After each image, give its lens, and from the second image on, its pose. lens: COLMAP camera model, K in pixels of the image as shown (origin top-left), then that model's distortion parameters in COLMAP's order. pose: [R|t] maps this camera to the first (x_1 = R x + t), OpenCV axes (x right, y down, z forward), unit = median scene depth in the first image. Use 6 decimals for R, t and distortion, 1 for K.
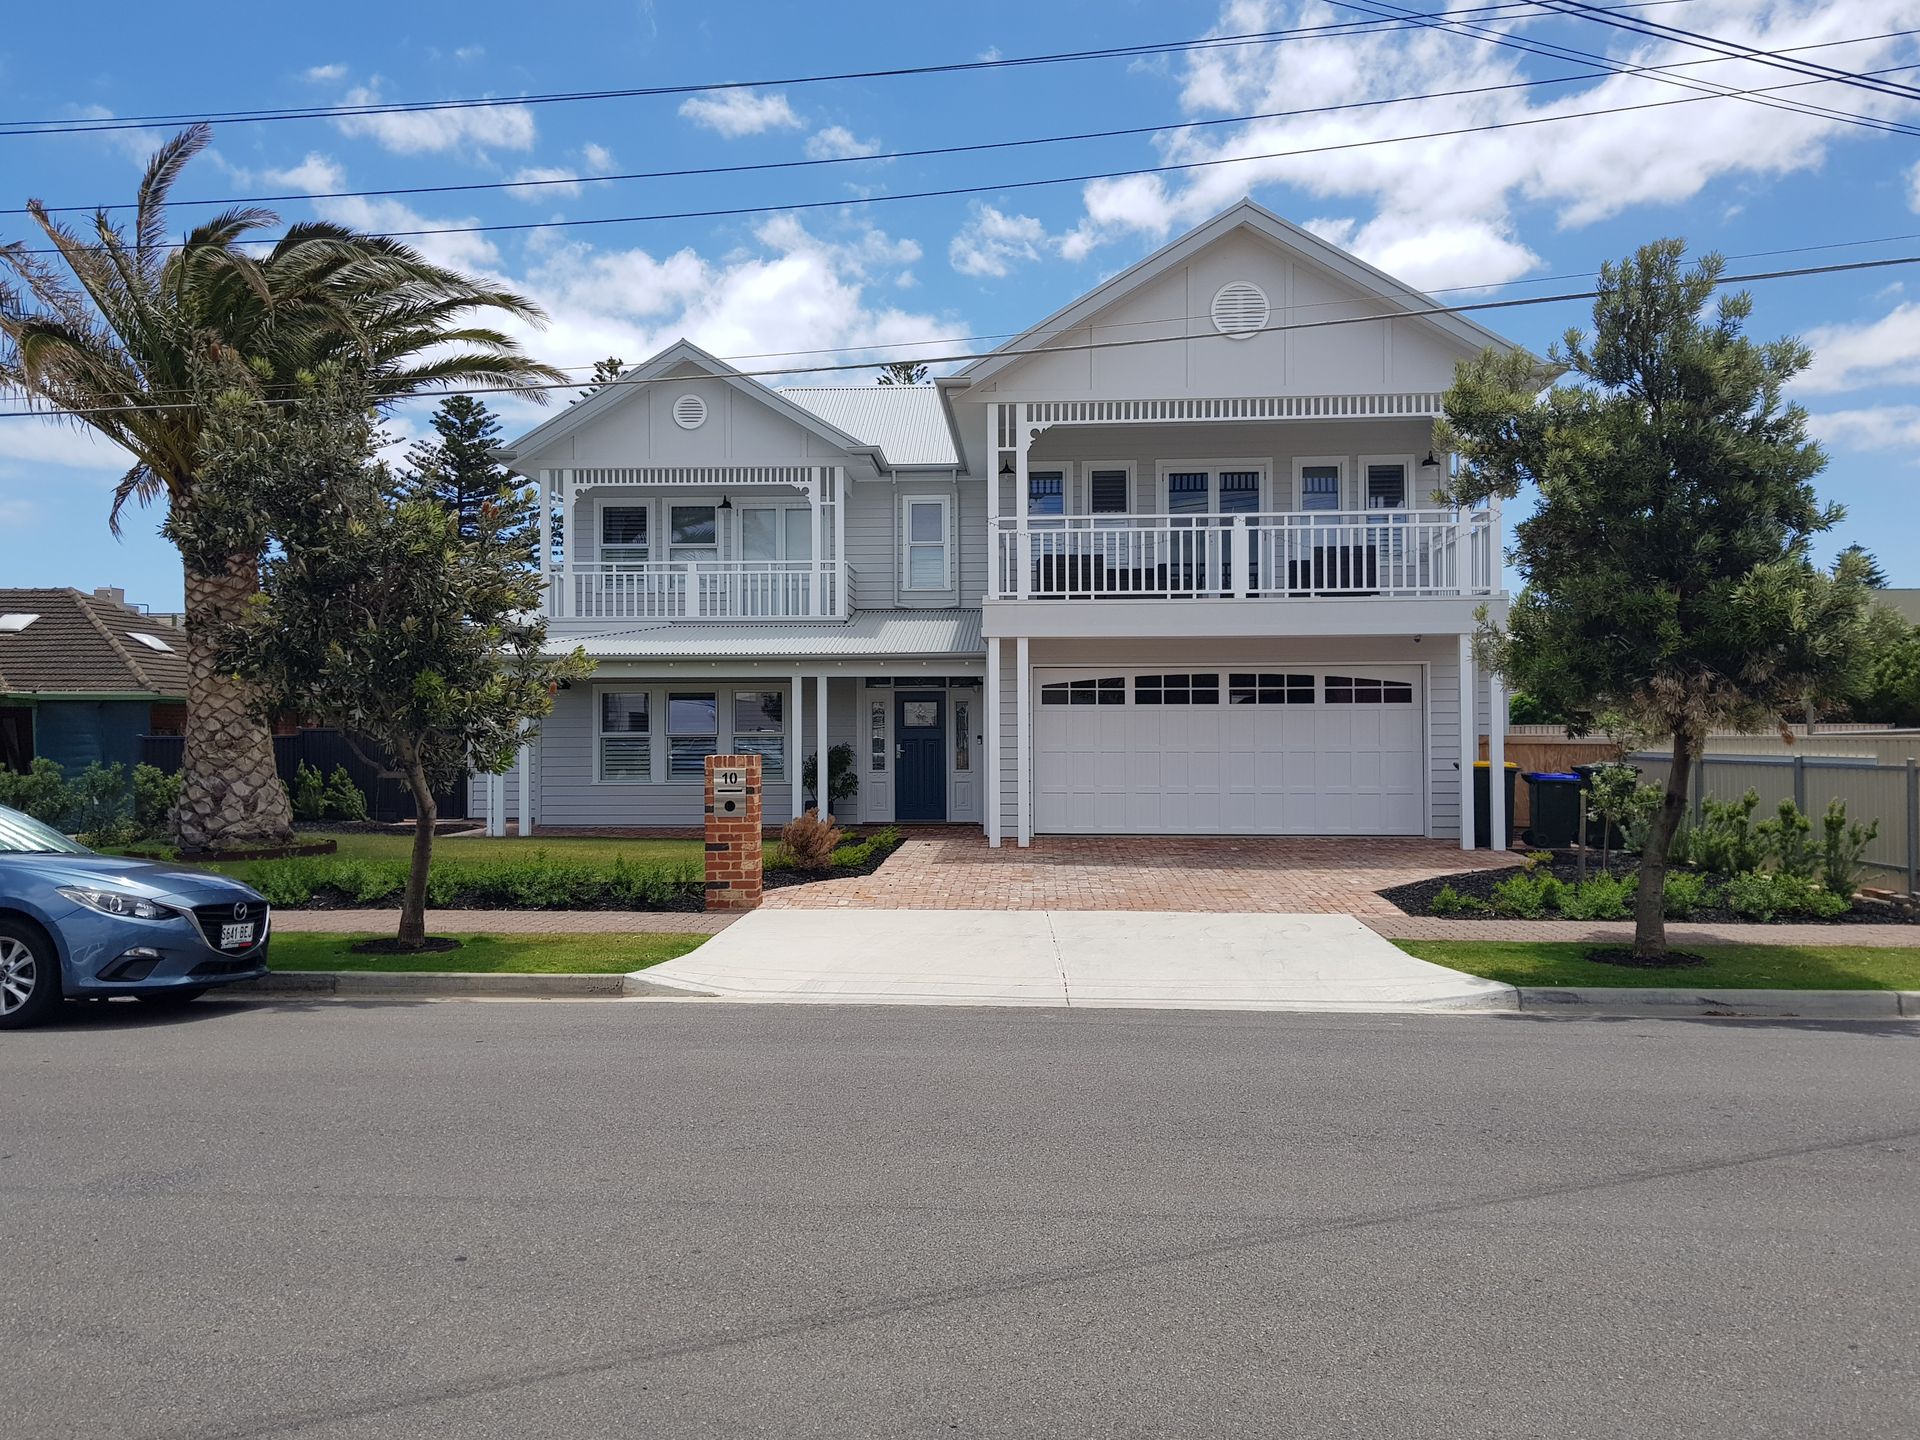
lens RADIAL K [[1532.3, 0, 960.0], [0, 1532.3, 720.0], [0, 0, 1]] dist [0.059970, -0.001247]
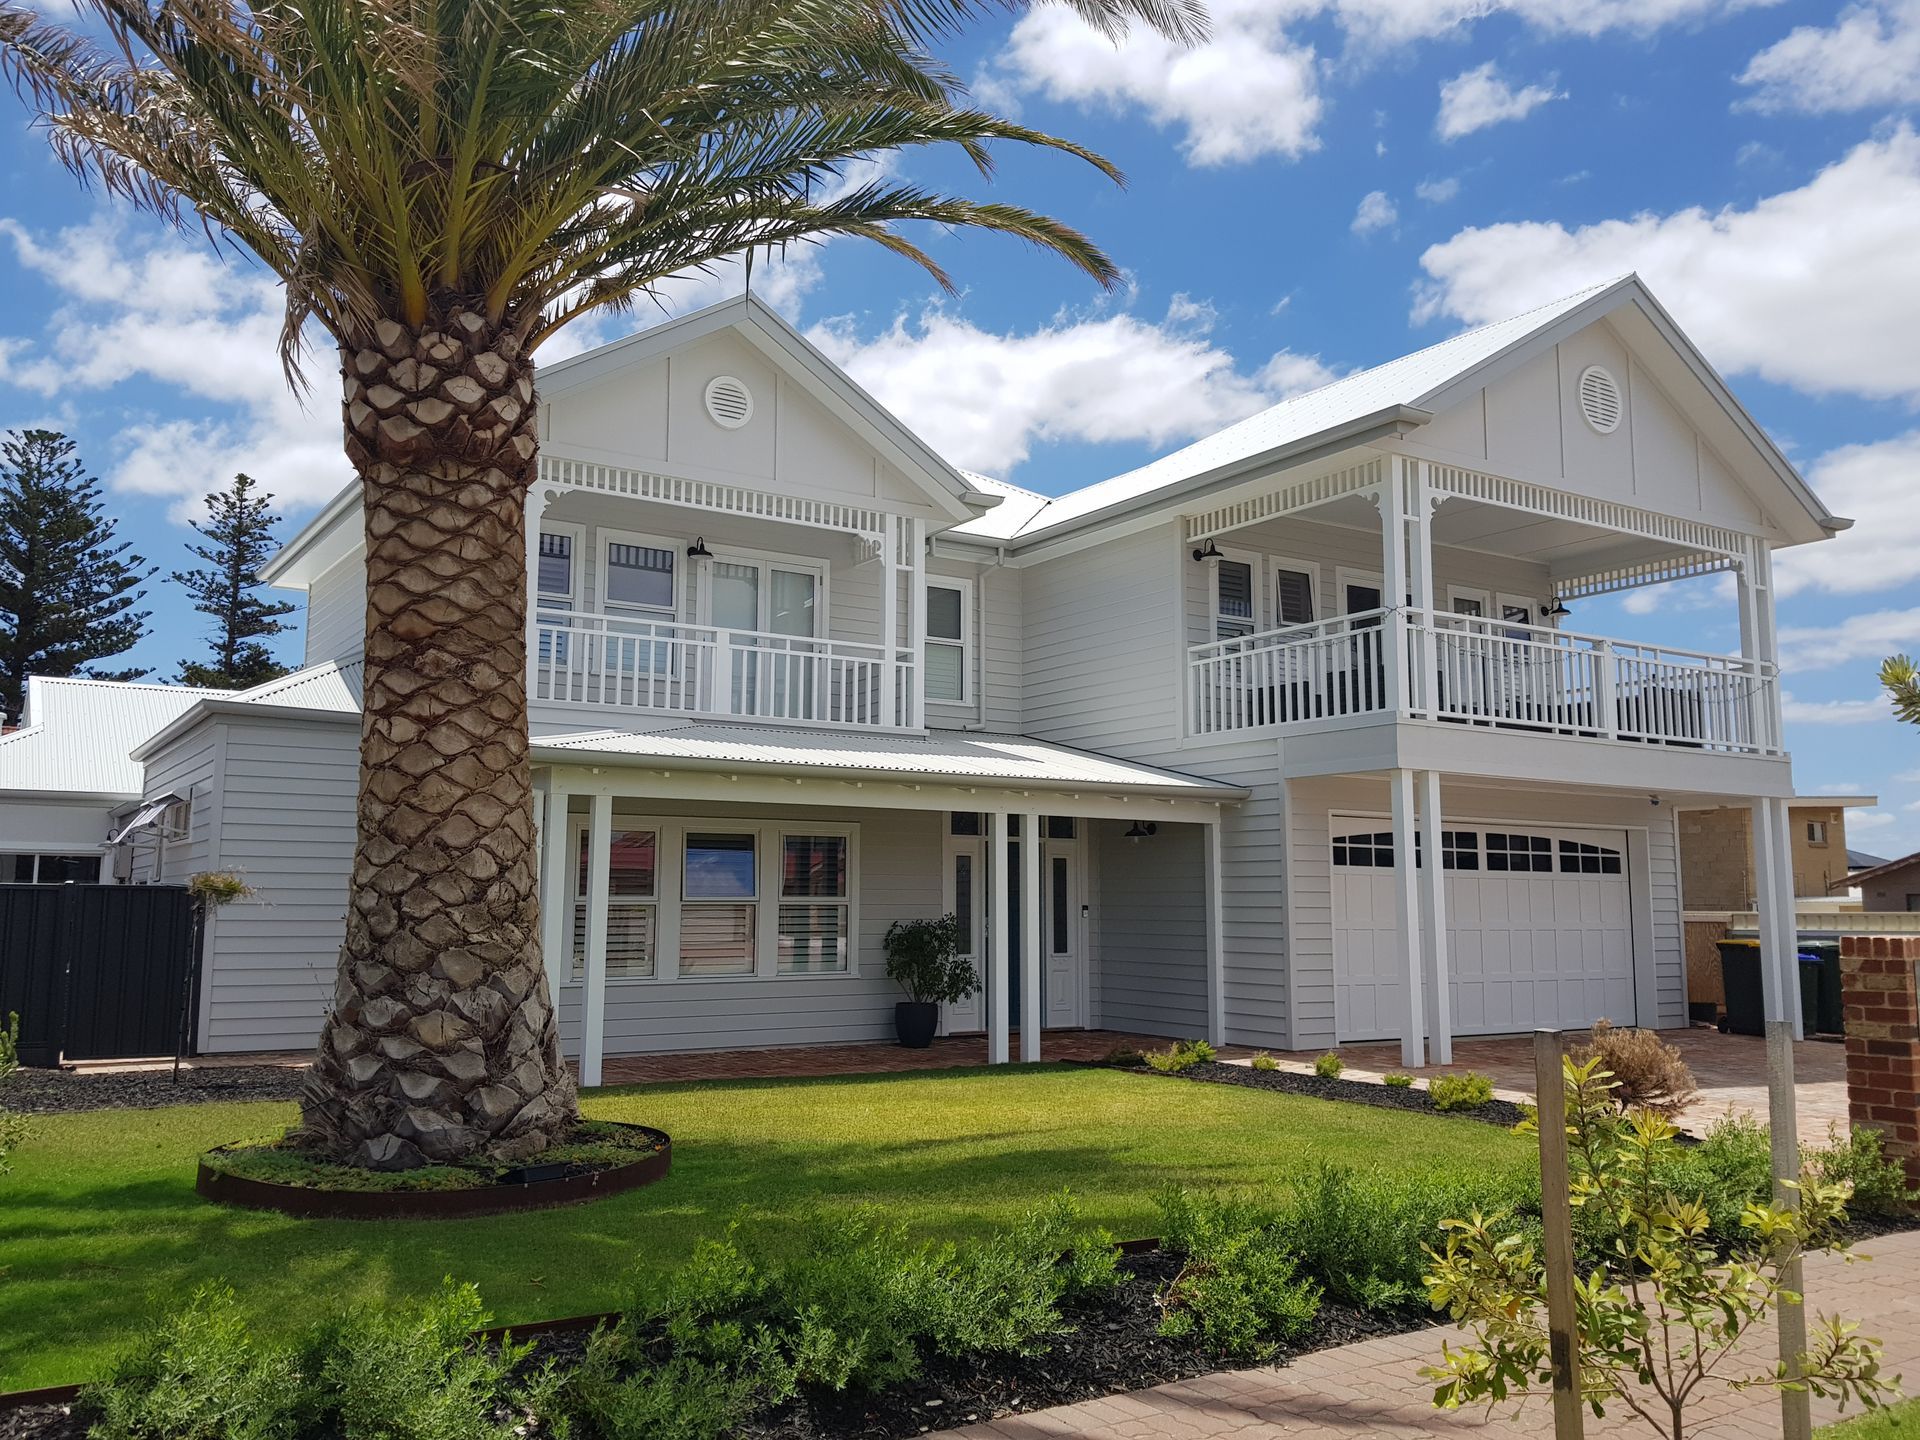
lens RADIAL K [[1532.3, 0, 960.0], [0, 1532.3, 720.0], [0, 0, 1]] dist [0.059970, -0.001247]
pose [[0.825616, 0.076826, 0.558978, -0.514837], [-0.013941, 0.993162, -0.115908, 0.009122], [-0.564060, 0.087903, 0.821041, 0.481719]]
